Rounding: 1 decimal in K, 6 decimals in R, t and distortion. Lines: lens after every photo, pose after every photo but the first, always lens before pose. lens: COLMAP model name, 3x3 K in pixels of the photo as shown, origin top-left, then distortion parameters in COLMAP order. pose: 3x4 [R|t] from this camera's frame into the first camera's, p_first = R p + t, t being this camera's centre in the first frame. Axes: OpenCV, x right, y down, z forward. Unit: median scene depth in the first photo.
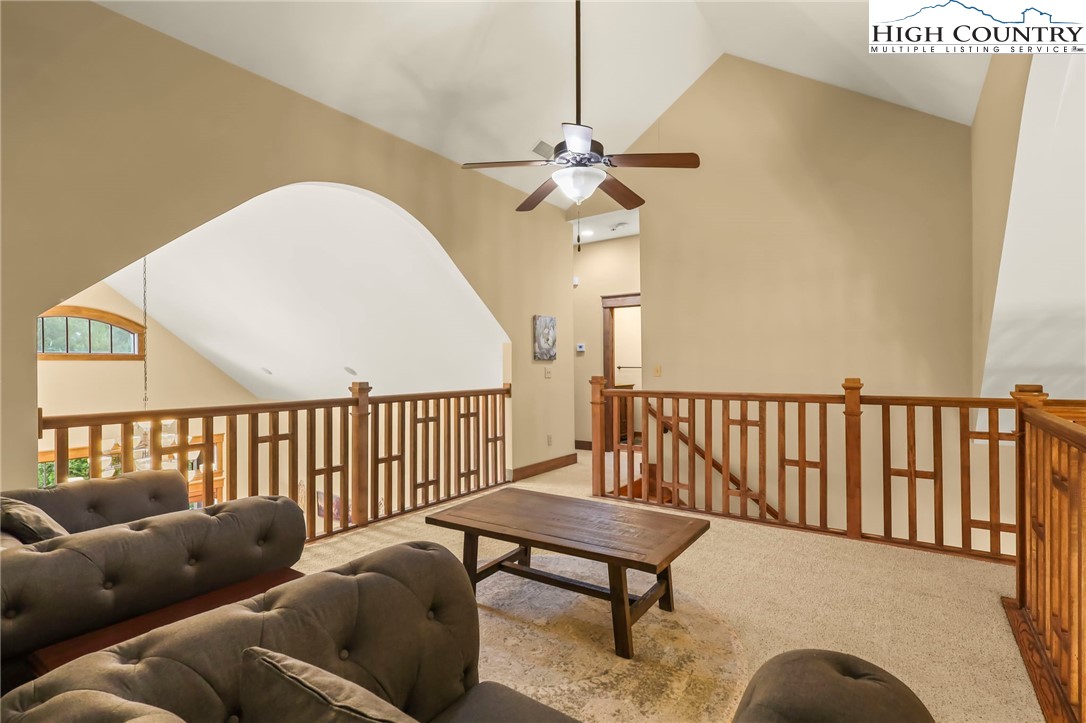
lens RADIAL K [[519.2, 0, 542.5], [0, 519.2, 363.0], [0, 0, 1]] dist [0.001429, 0.000264]
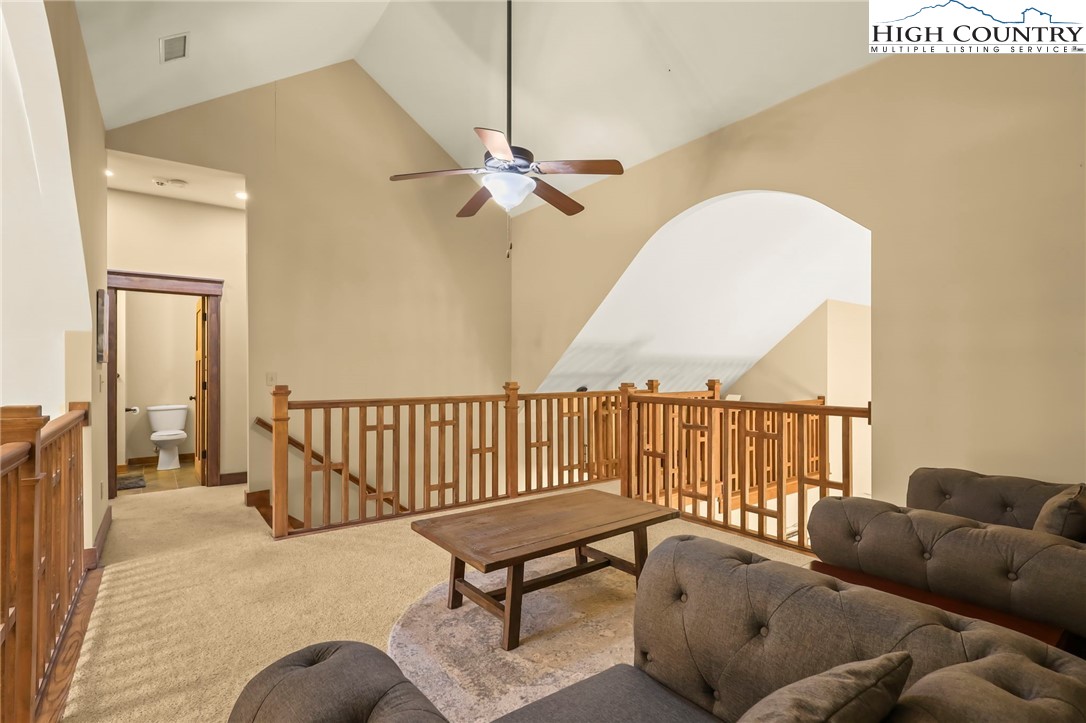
lens RADIAL K [[519.2, 0, 542.3], [0, 519.2, 366.3], [0, 0, 1]] dist [0.001429, 0.000264]
pose [[0.319922, 0.014036, 0.947340, -0.602089], [-0.004243, 0.999901, -0.013382, 0.005669], [-0.947434, 0.000261, 0.319950, 0.430615]]
